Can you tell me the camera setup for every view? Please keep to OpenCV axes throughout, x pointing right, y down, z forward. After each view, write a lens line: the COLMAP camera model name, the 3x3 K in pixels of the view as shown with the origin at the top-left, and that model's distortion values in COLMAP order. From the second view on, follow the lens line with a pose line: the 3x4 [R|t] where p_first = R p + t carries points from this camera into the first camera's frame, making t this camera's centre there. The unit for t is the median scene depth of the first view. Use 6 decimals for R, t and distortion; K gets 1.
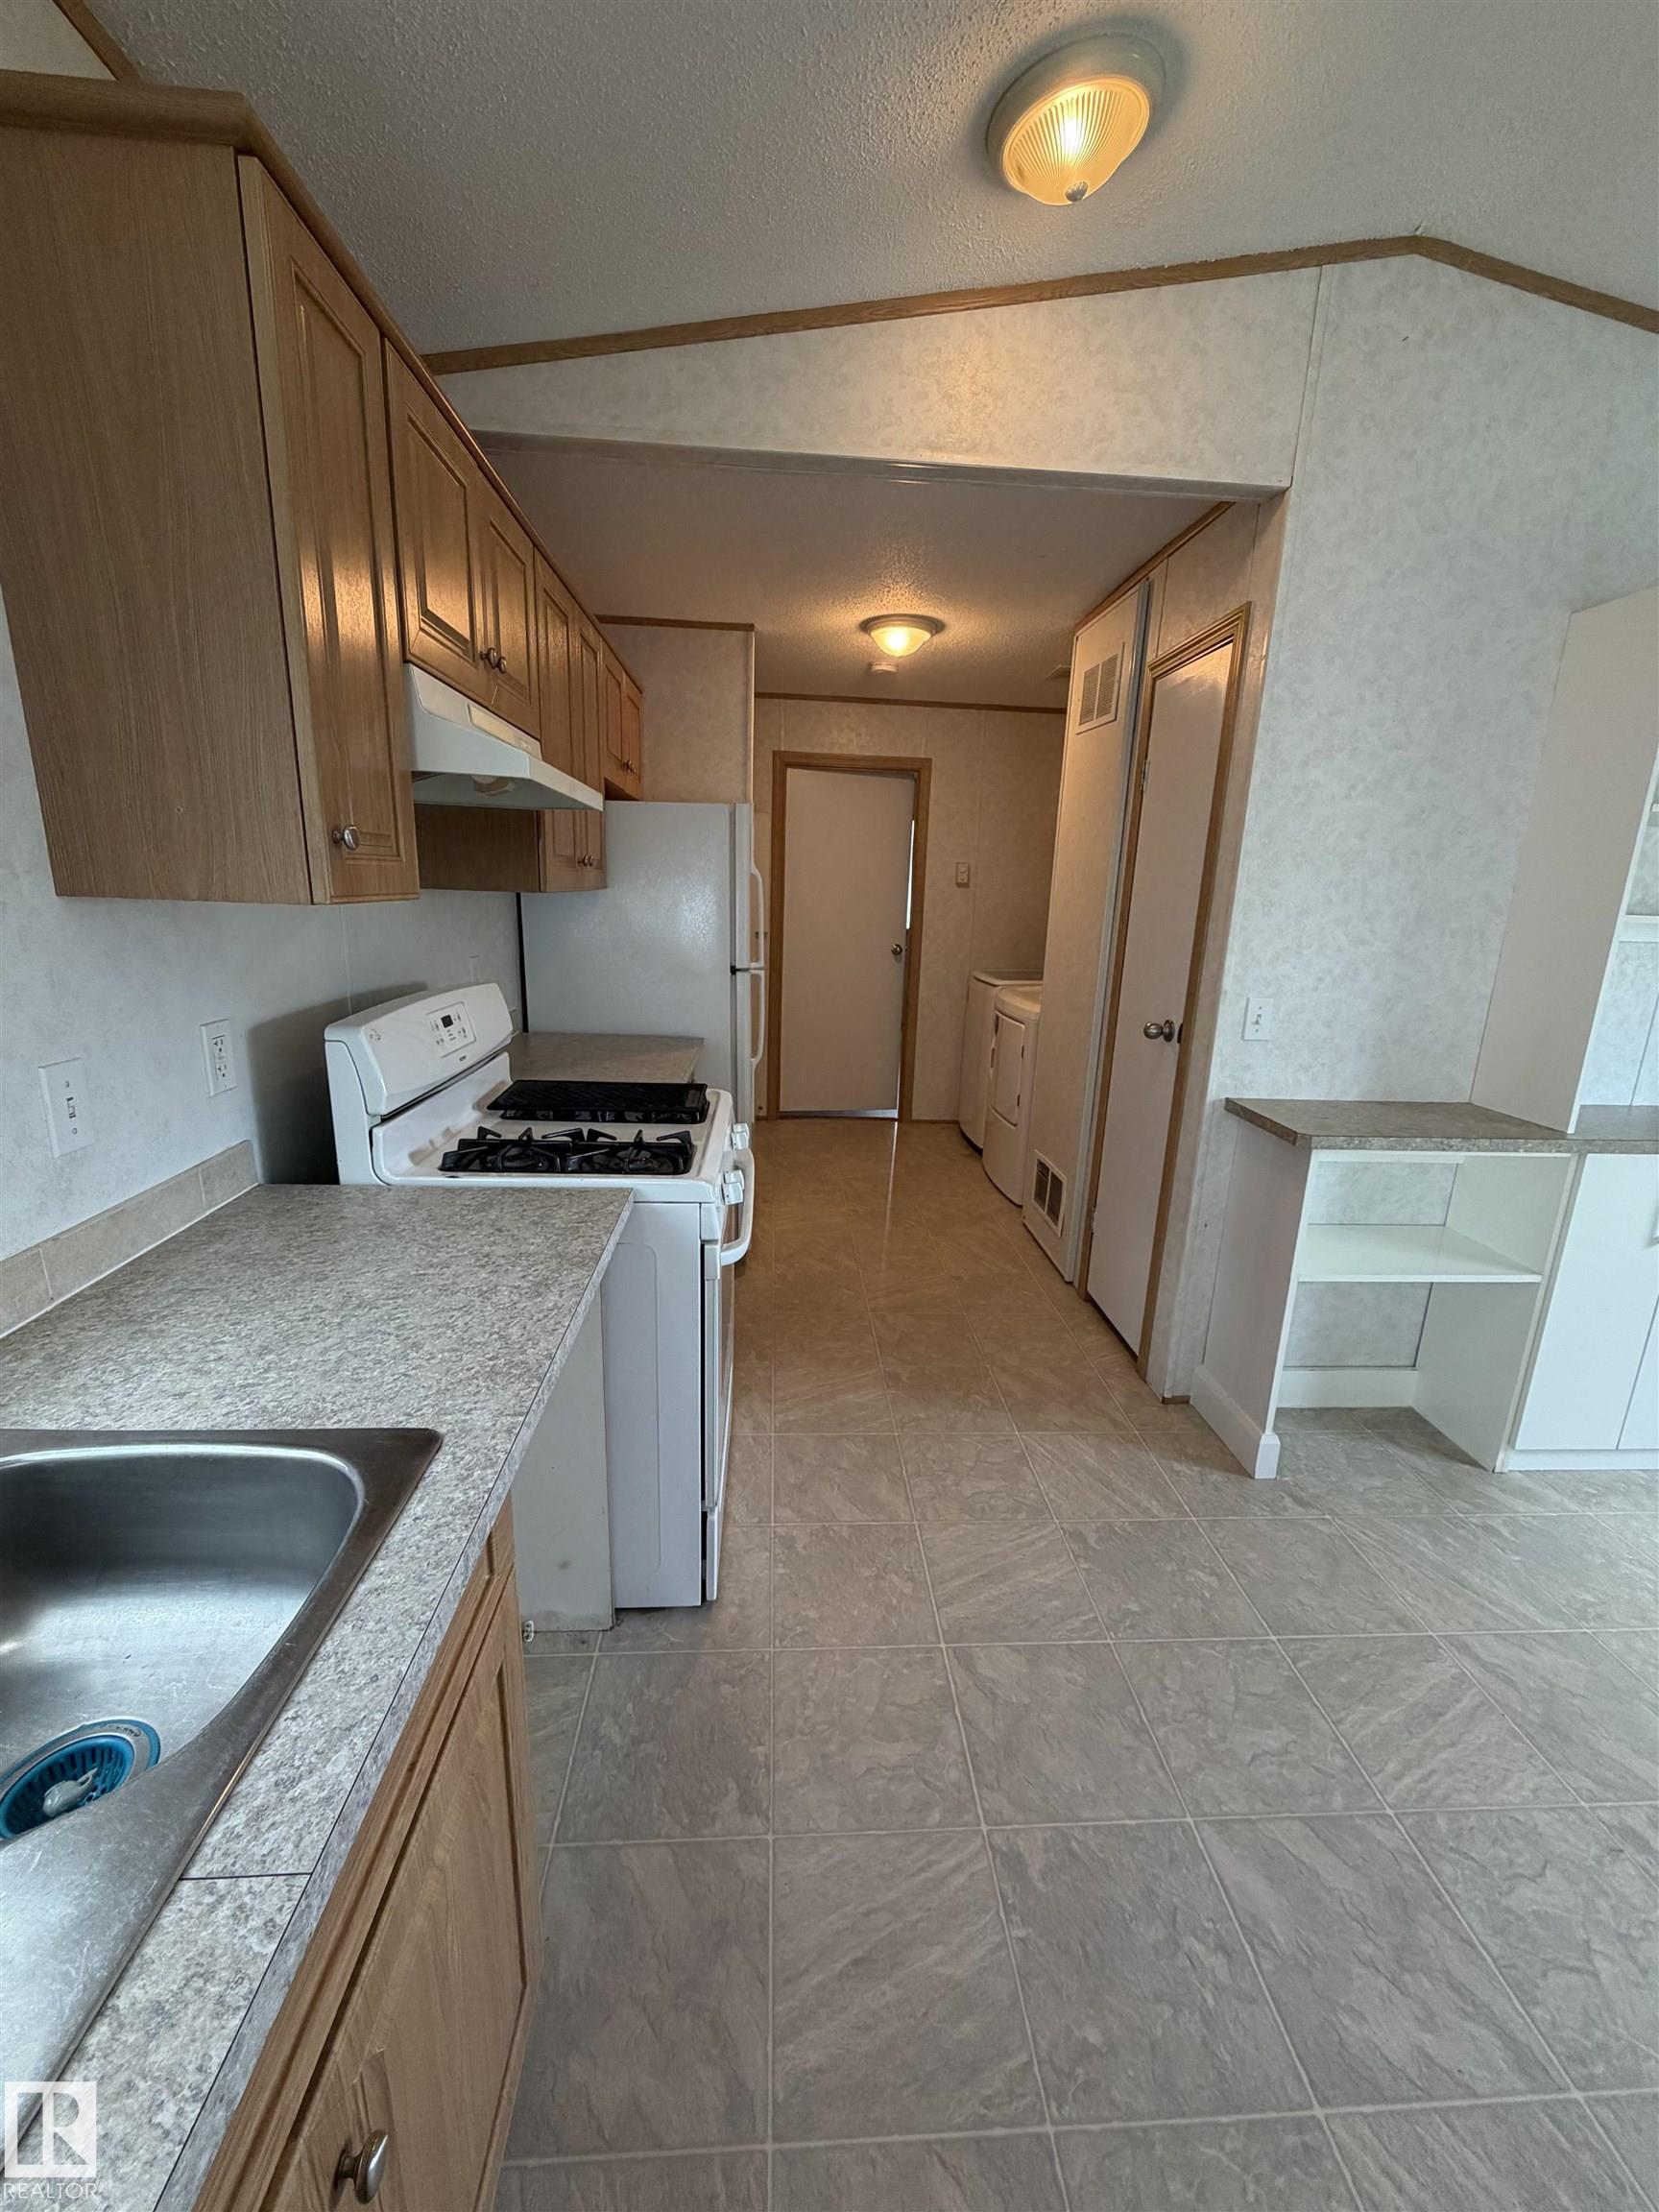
lens RADIAL K [[882.3, 0, 828.8], [0, 882.3, 1099.4], [0, 0, 1]] dist [0.000426, 0.000387]
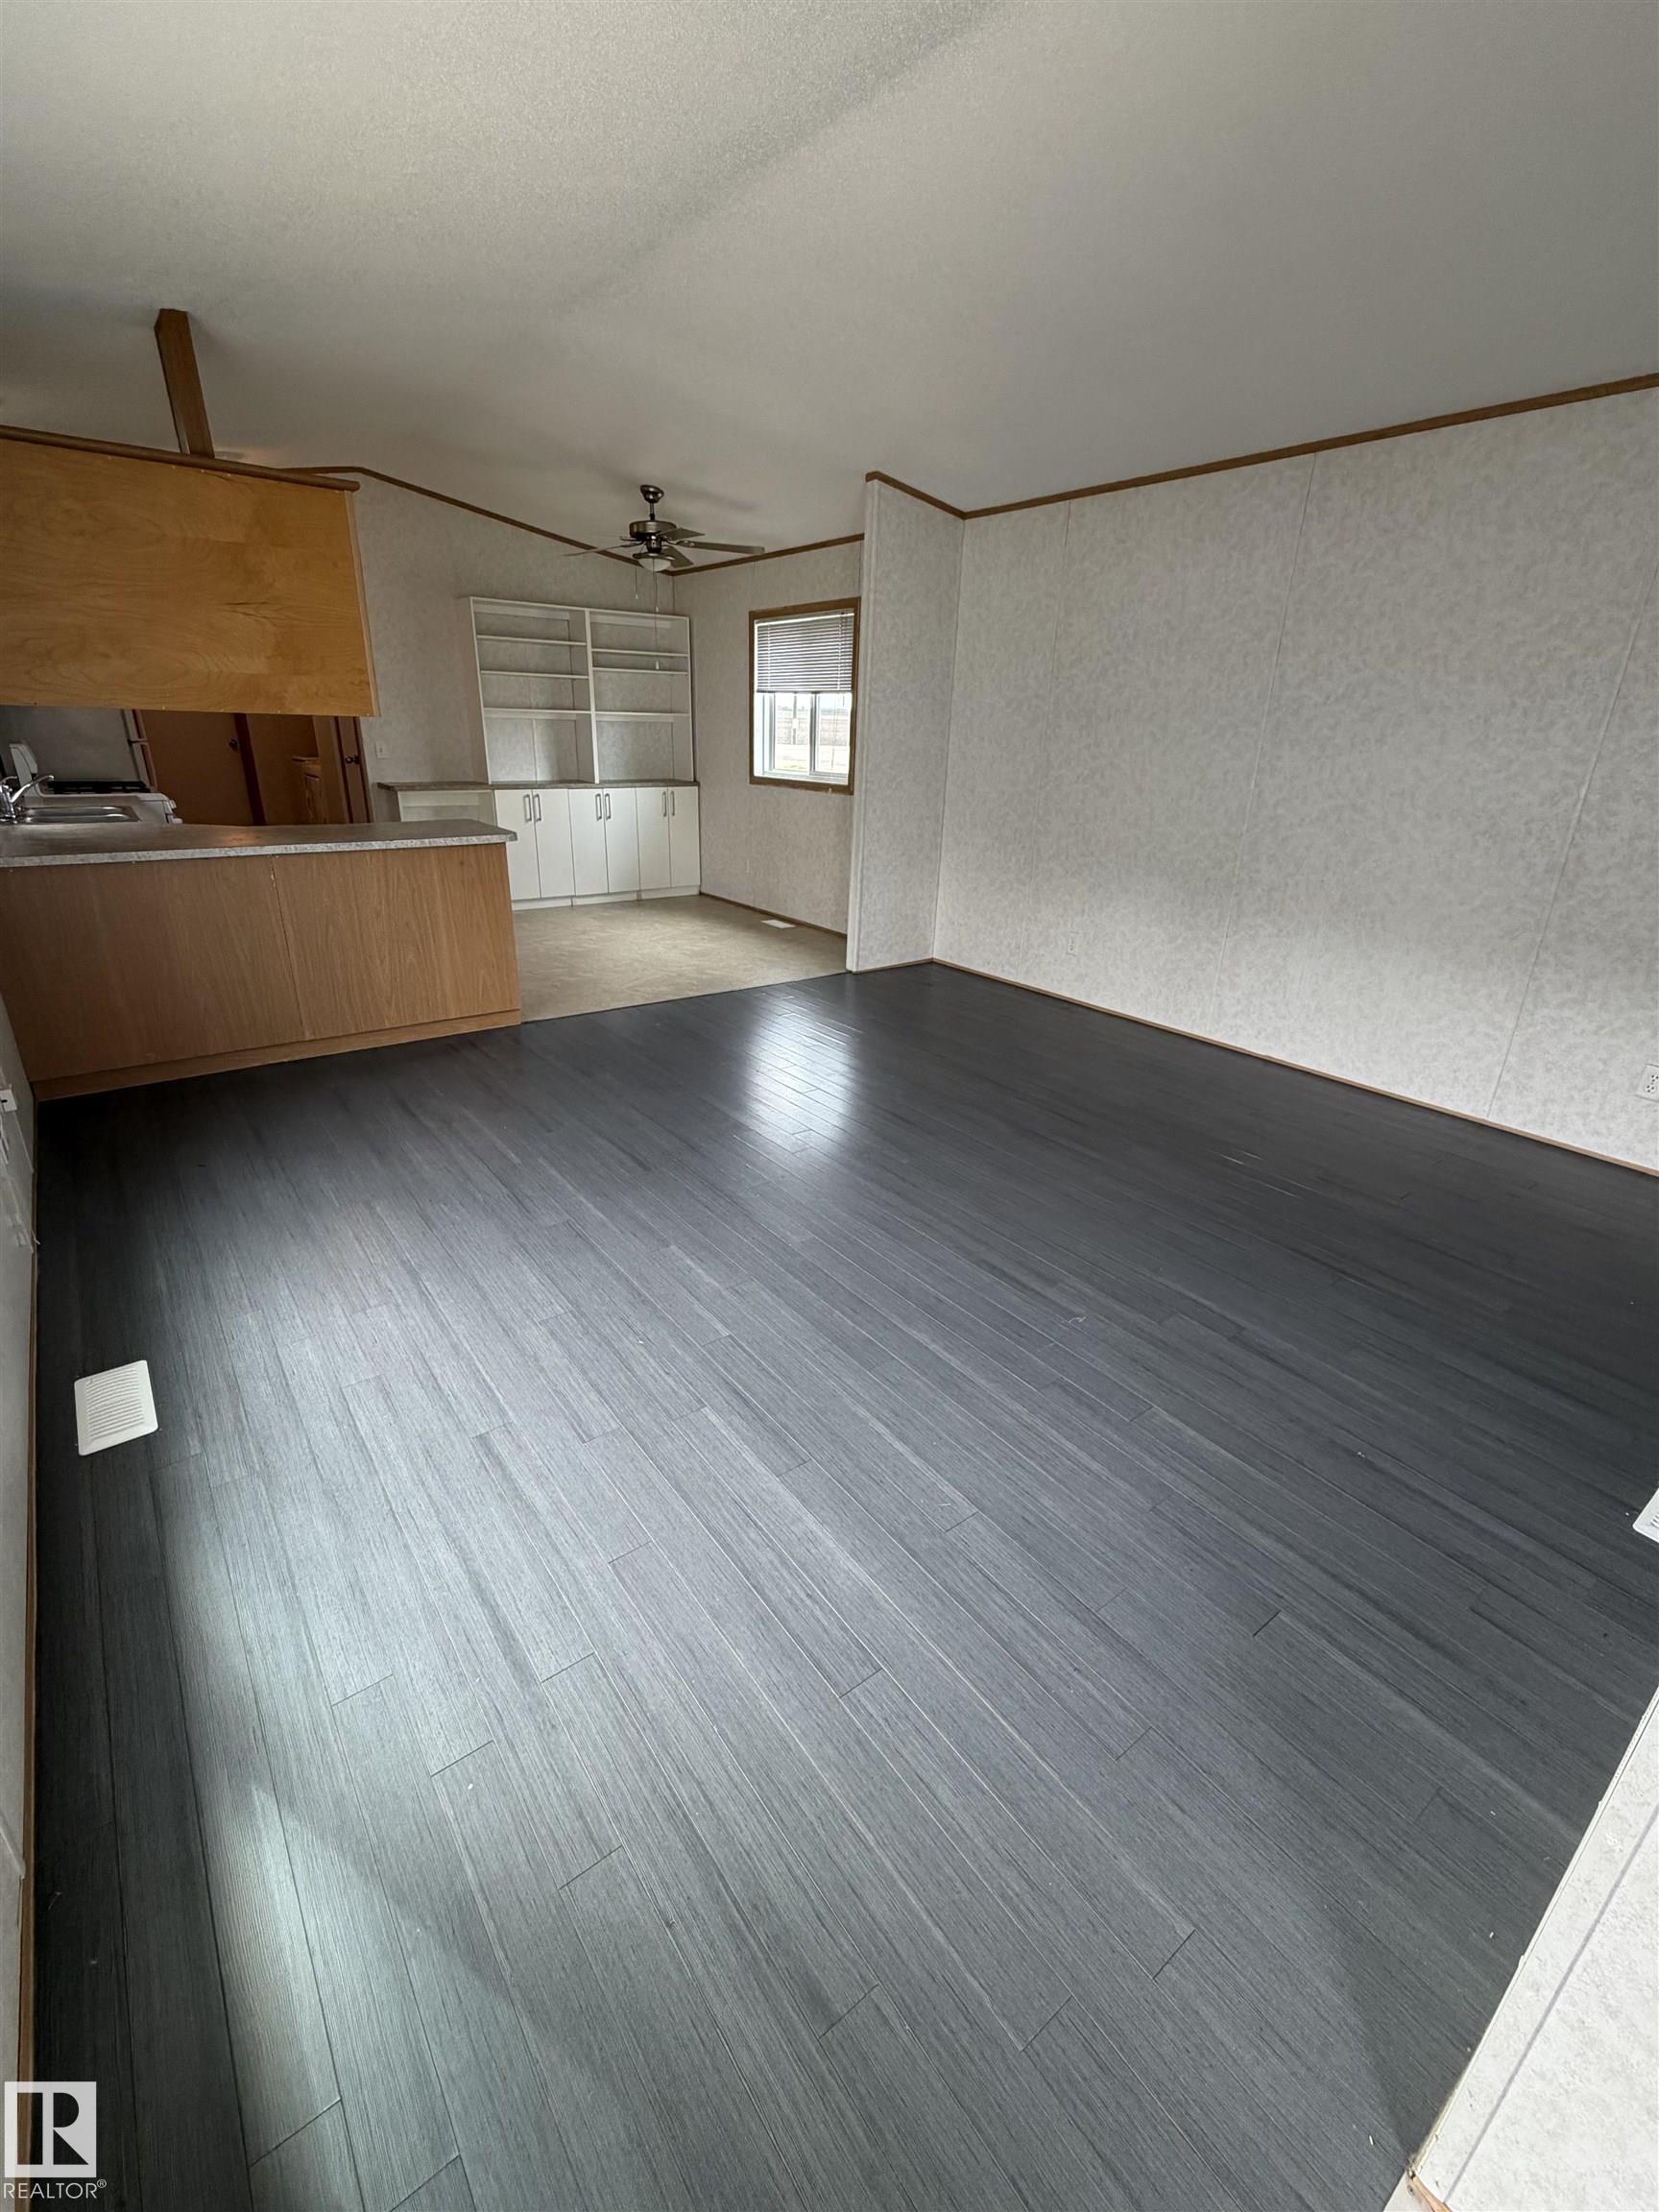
lens RADIAL K [[964.7, 0, 829.5], [0, 964.7, 1106.0], [0, 0, 1]] dist [-0.001207, -0.000042]
pose [[0.834959, -0.213470, 0.507222, -0.093126], [0.129123, 0.971963, 0.196508, 0.570539], [-0.534950, -0.098582, 0.839113, -2.334229]]
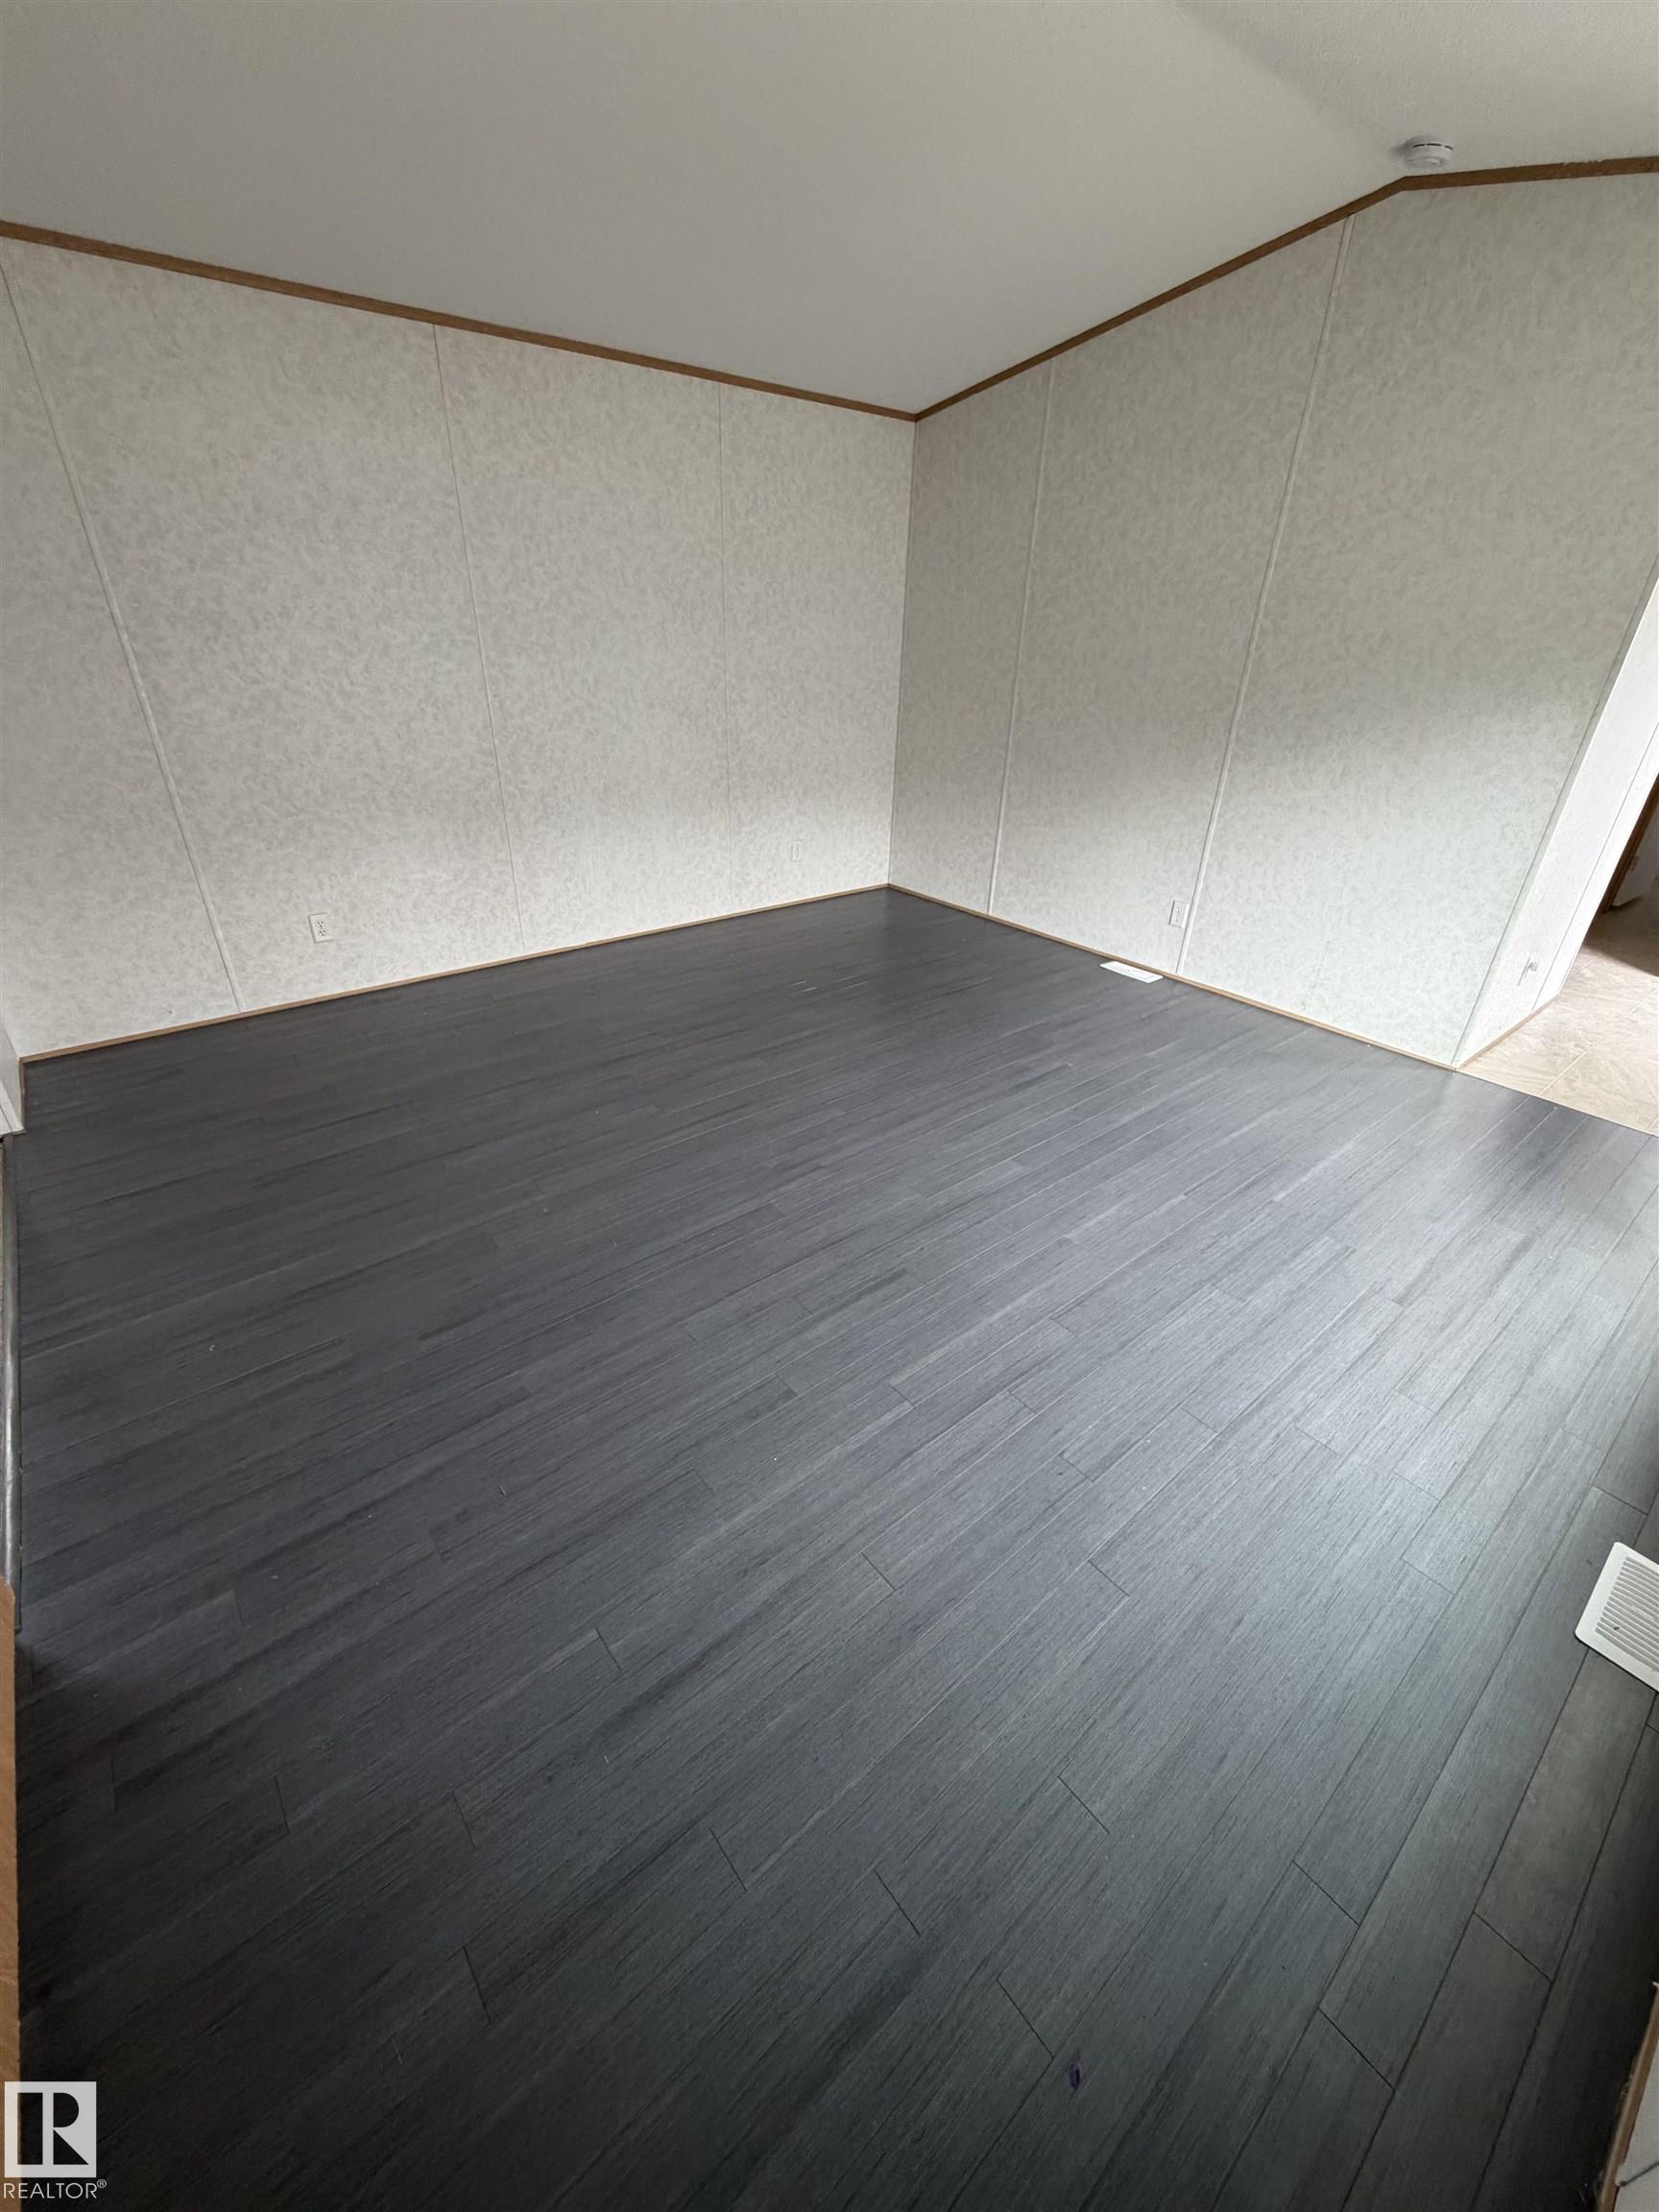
lens RADIAL K [[882.3, 0, 828.8], [0, 882.3, 1099.4], [0, 0, 1]] dist [0.000426, 0.000387]
pose [[-0.585986, -0.424392, 0.690298, -0.189068], [0.151784, 0.779317, 0.607969, 0.115696], [-0.795978, 0.461038, -0.392253, -0.650862]]
